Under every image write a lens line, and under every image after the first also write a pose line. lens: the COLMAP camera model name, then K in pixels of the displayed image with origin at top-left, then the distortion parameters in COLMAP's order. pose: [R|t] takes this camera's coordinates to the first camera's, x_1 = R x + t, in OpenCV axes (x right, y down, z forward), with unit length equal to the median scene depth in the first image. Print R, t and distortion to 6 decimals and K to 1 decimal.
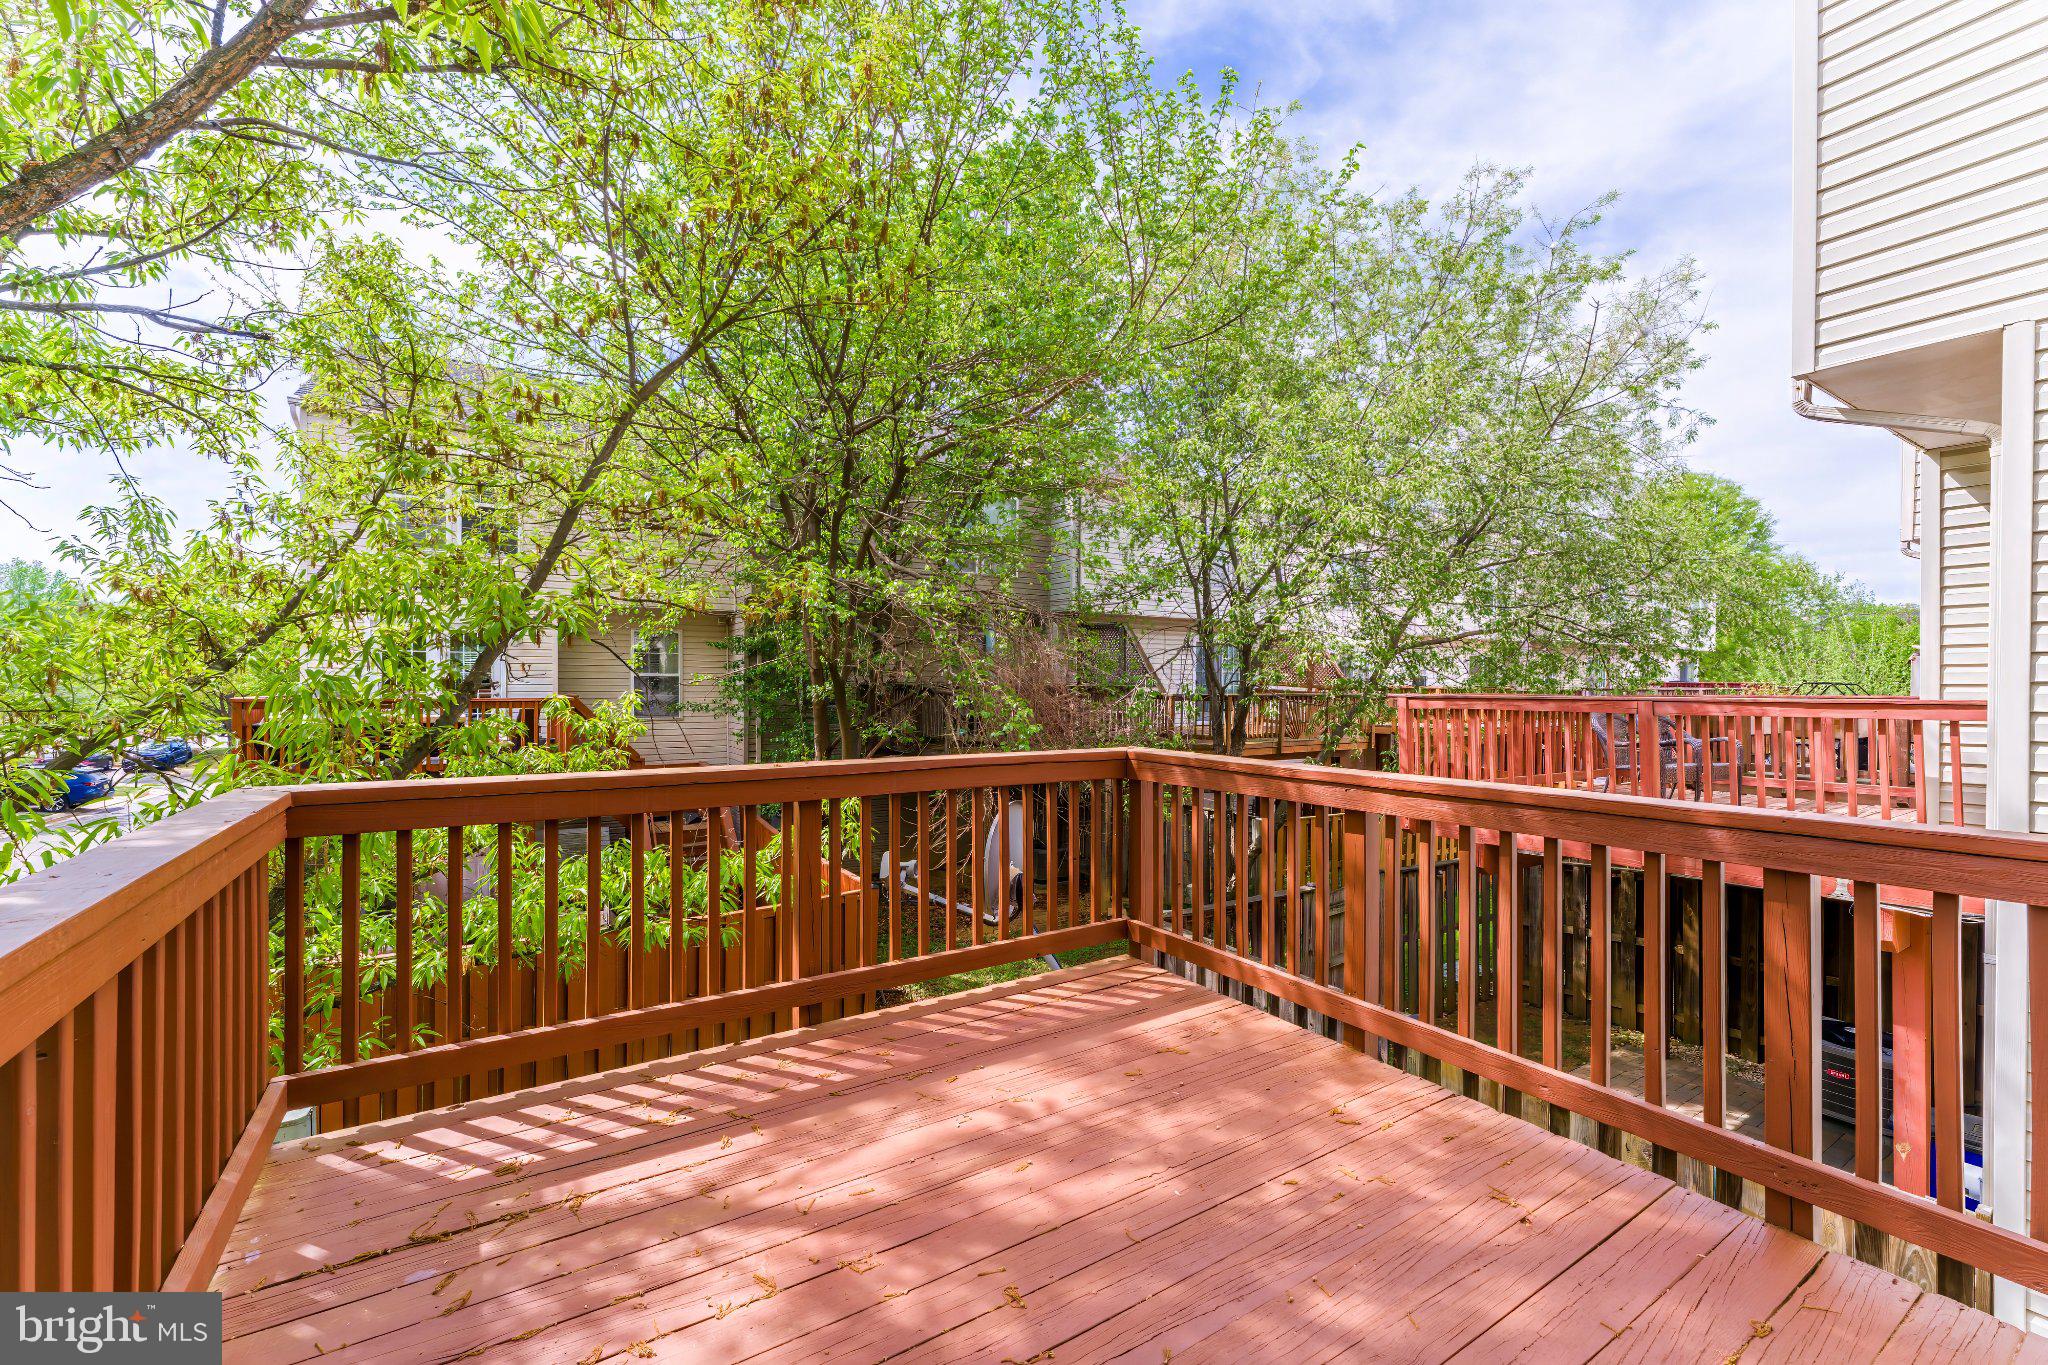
lens RADIAL K [[825.4, 0, 1011.8], [0, 825.4, 695.4], [0, 0, 1]] dist [0.008806, -0.001974]
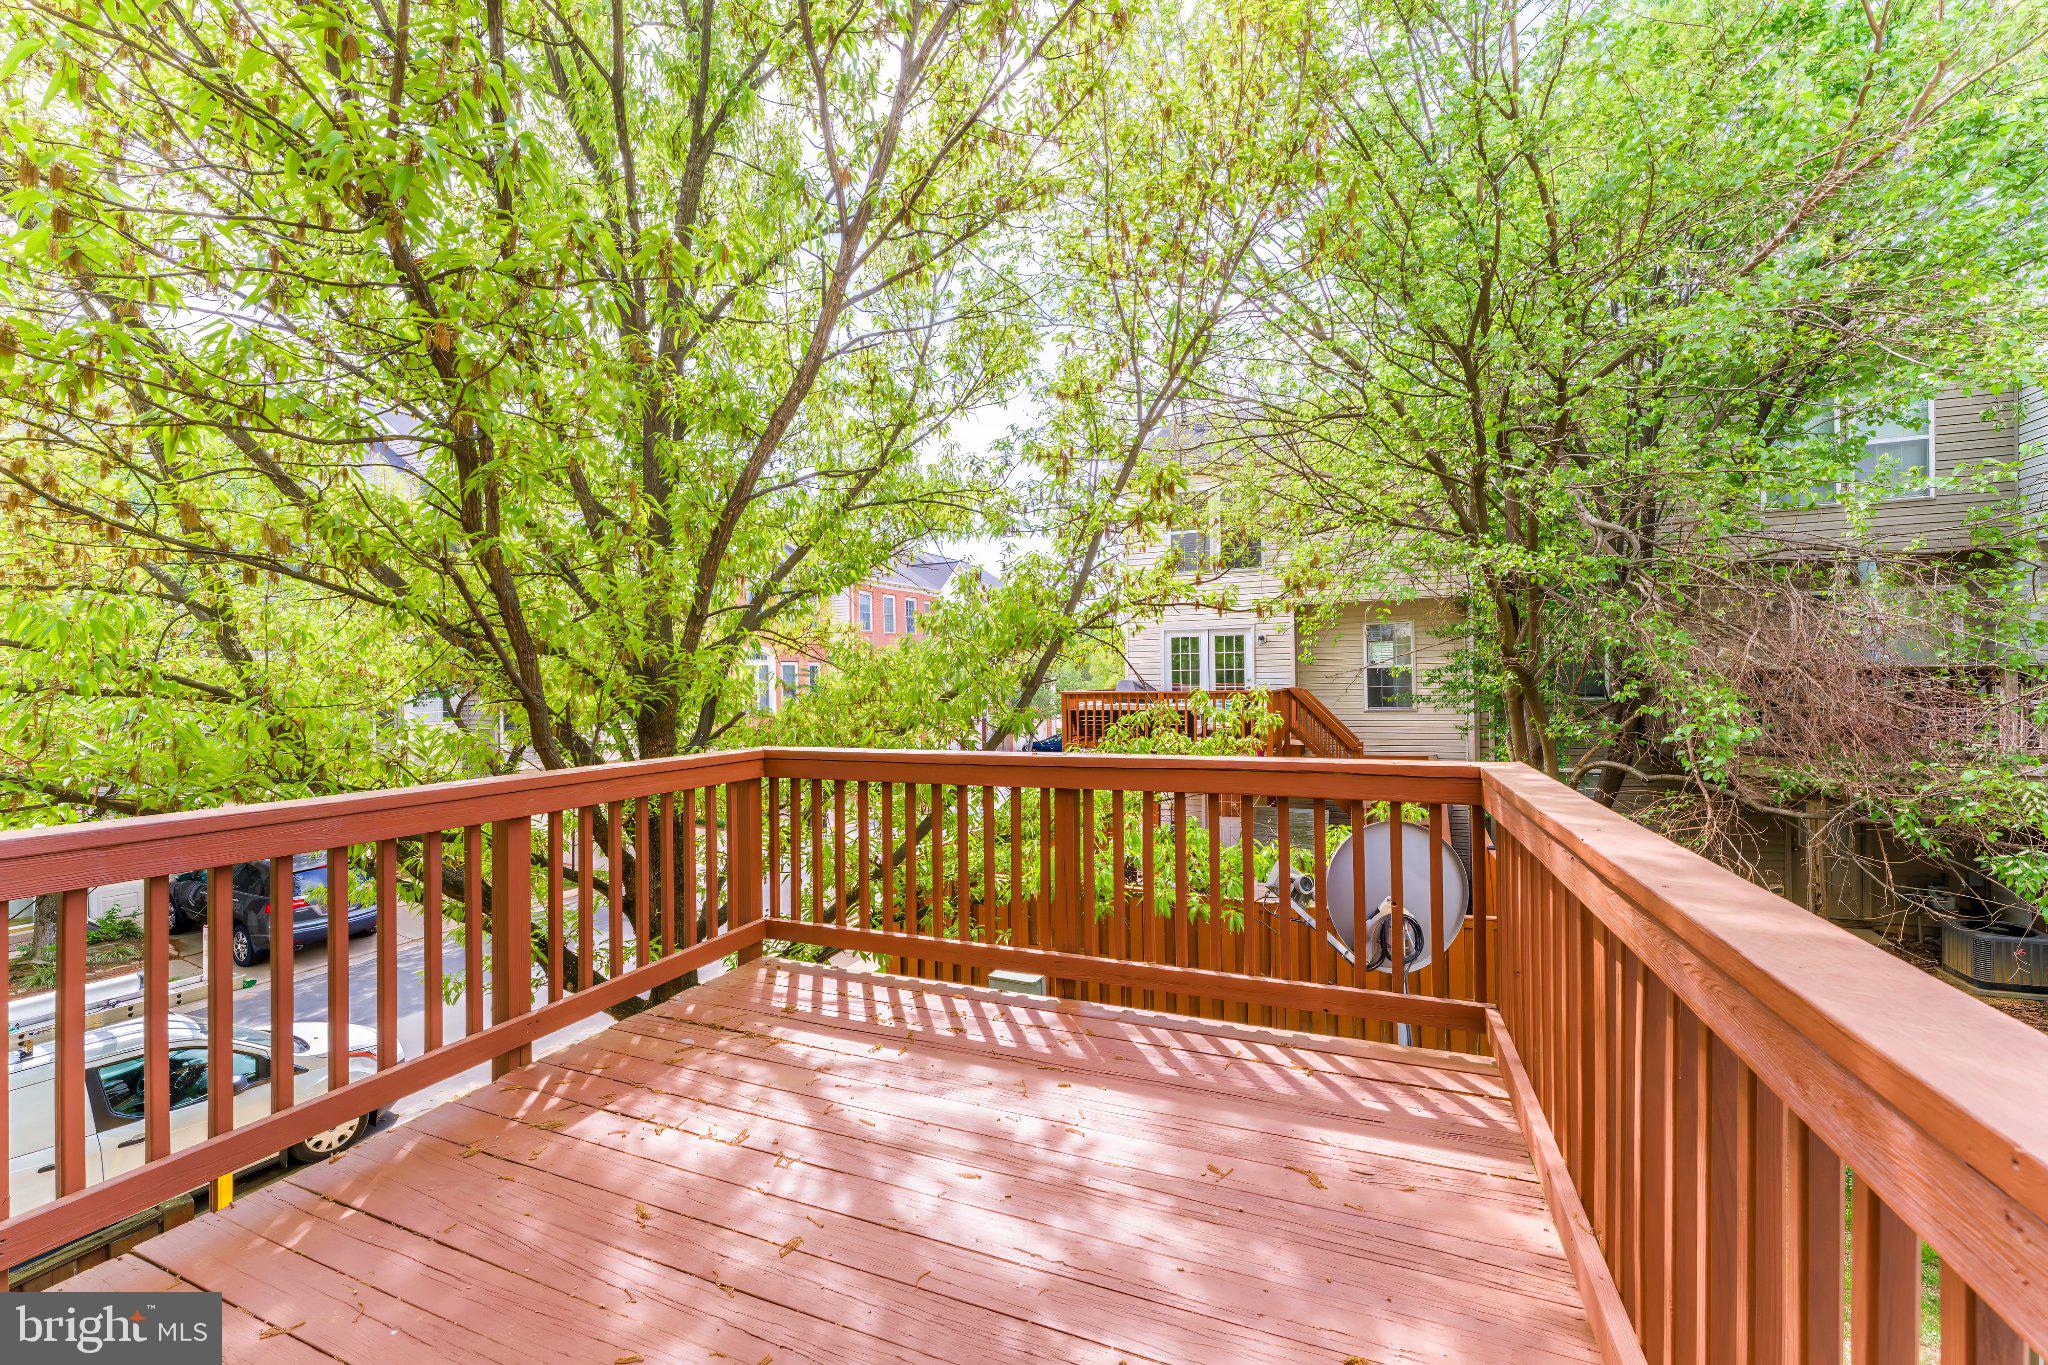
lens RADIAL K [[825.4, 0, 1046.2], [0, 825.4, 686.8], [0, 0, 1]] dist [0.008806, -0.001974]
pose [[0.575373, -0.008108, -0.817851, 0.649904], [0.010569, 0.999941, -0.002478, -0.004165], [0.817823, -0.007218, 0.575425, 0.378732]]
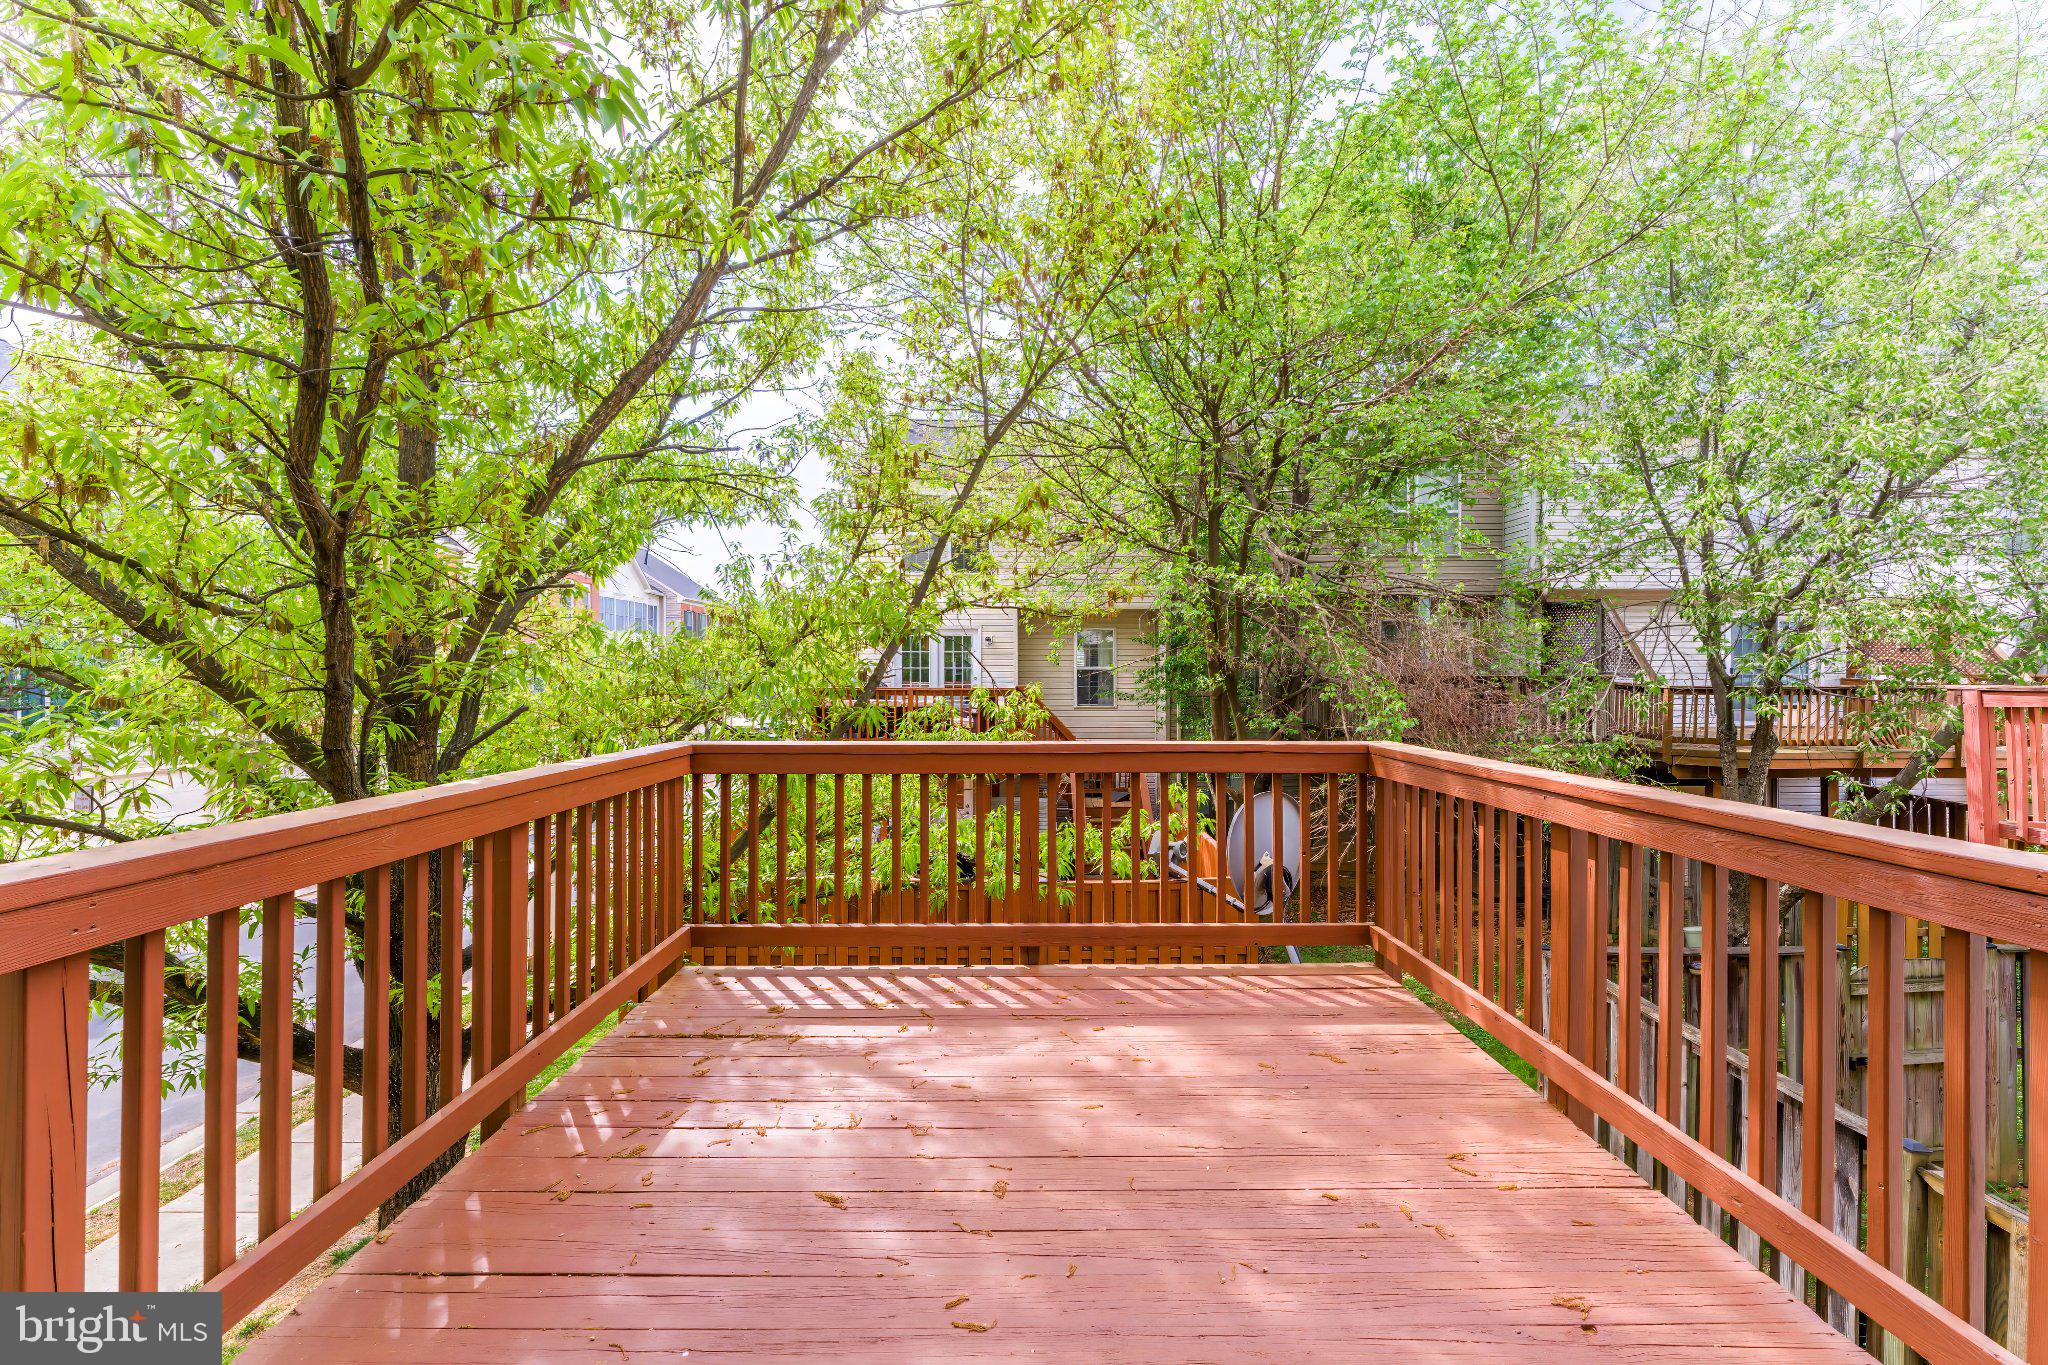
lens RADIAL K [[825.4, 0, 1042.1], [0, 825.4, 681.9], [0, 0, 1]] dist [0.008806, -0.001974]
pose [[0.854067, -0.000012, -0.520163, 0.404652], [-0.002685, 0.999987, -0.004432, -0.001749], [0.520156, 0.005182, 0.854055, -0.005774]]
